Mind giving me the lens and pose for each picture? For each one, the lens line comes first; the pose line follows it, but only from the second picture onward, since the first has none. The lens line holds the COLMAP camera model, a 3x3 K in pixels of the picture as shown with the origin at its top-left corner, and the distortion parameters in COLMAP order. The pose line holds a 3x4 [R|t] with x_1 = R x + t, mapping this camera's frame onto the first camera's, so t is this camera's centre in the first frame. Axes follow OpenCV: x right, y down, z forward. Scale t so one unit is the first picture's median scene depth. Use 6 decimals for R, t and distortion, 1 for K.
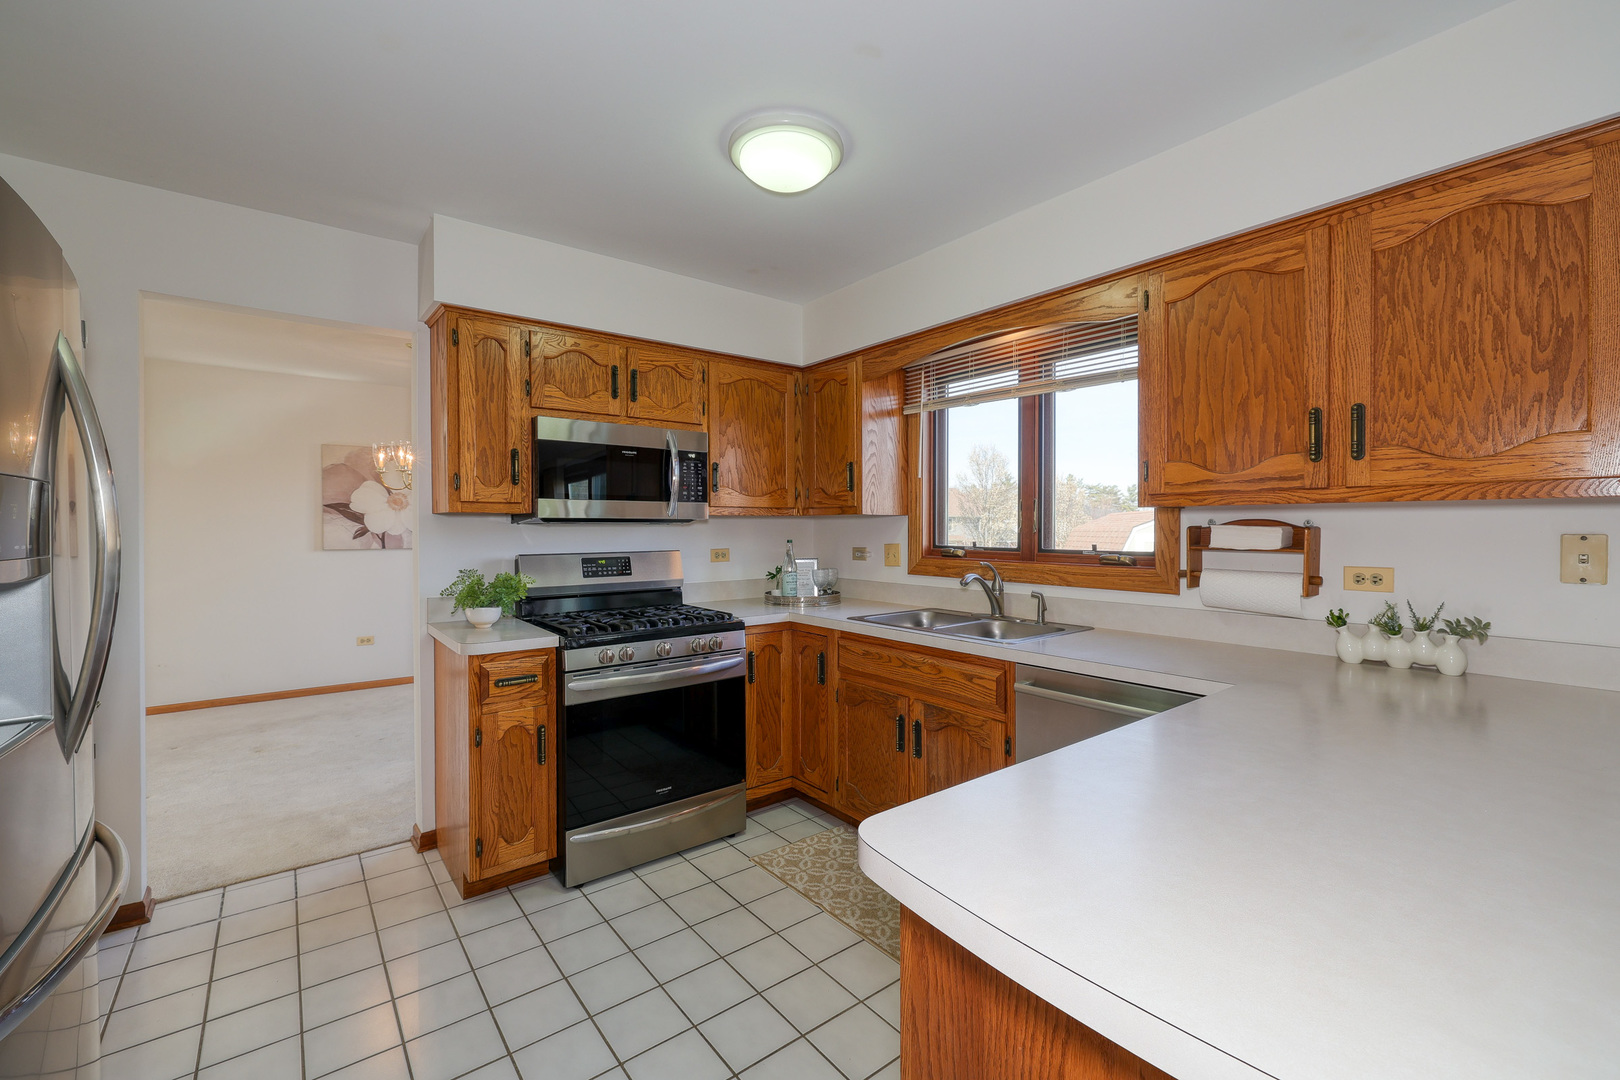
lens RADIAL K [[685.3, 0, 825.4], [0, 685.3, 538.2], [0, 0, 1]] dist [-0.001790, 0.000824]
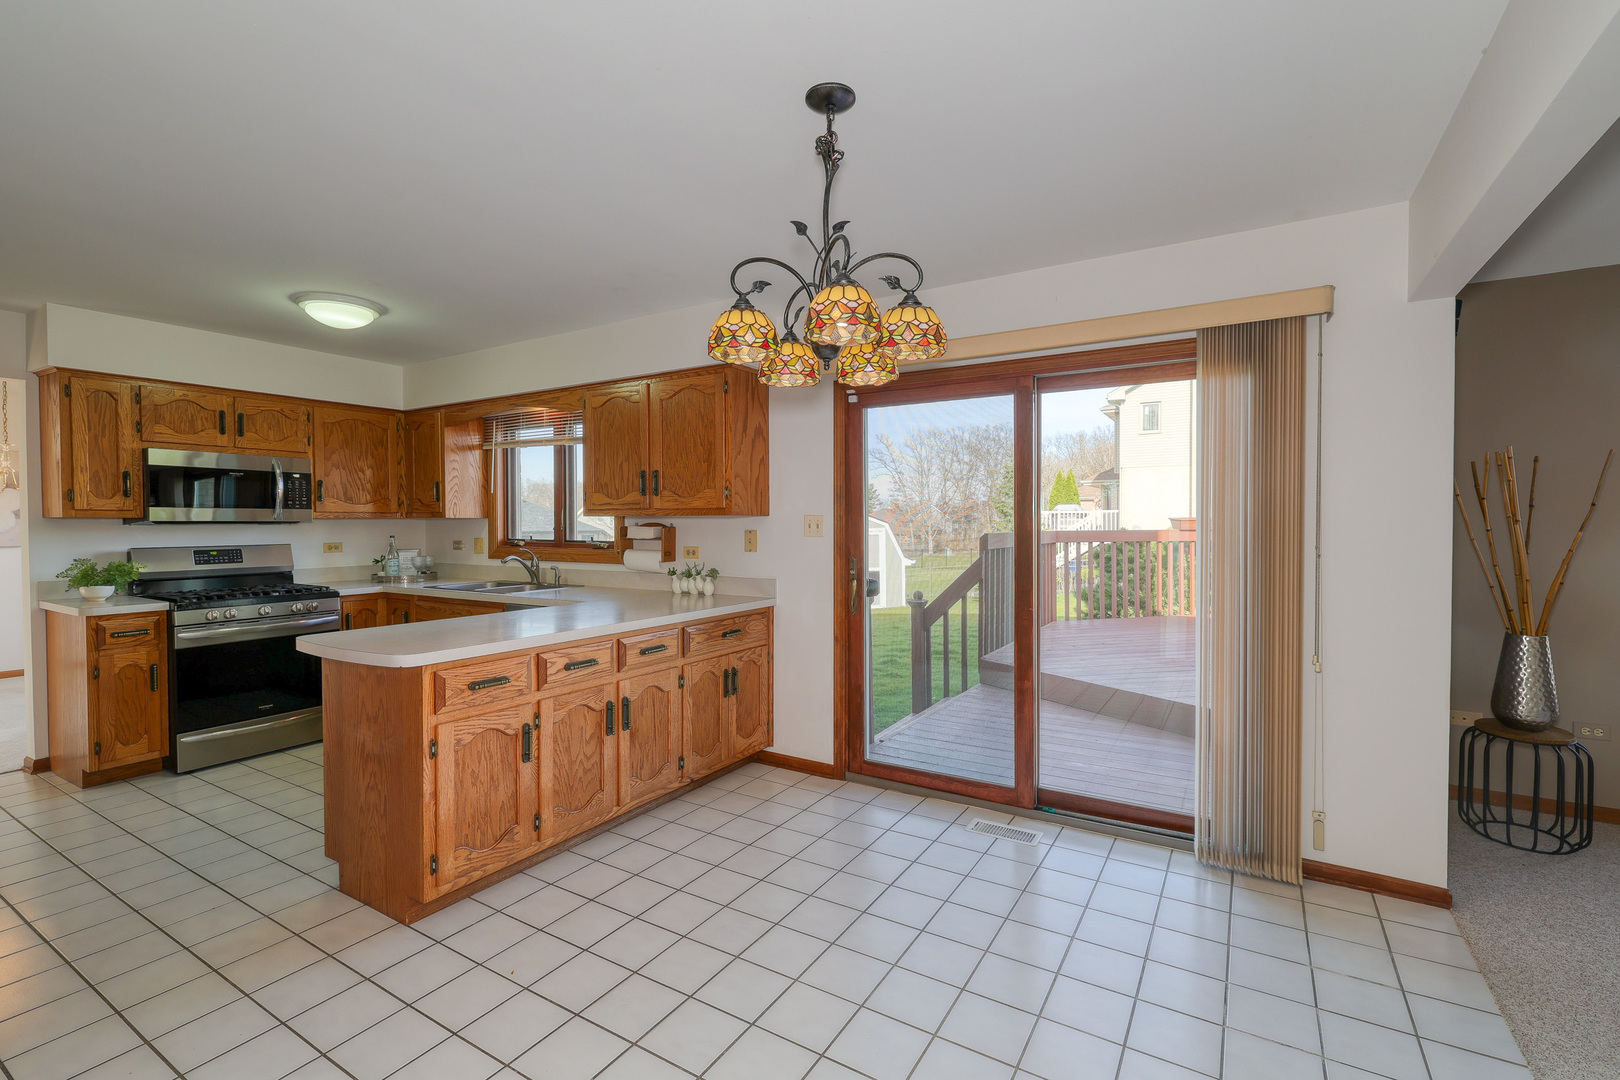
lens RADIAL K [[685.3, 0, 865.7], [0, 685.3, 537.3], [0, 0, 1]] dist [-0.001790, 0.000824]
pose [[0.919863, -0.008003, 0.392158, 0.474919], [0.005889, 0.999961, 0.006594, 0.003768], [-0.392196, -0.003756, 0.919874, -1.081521]]
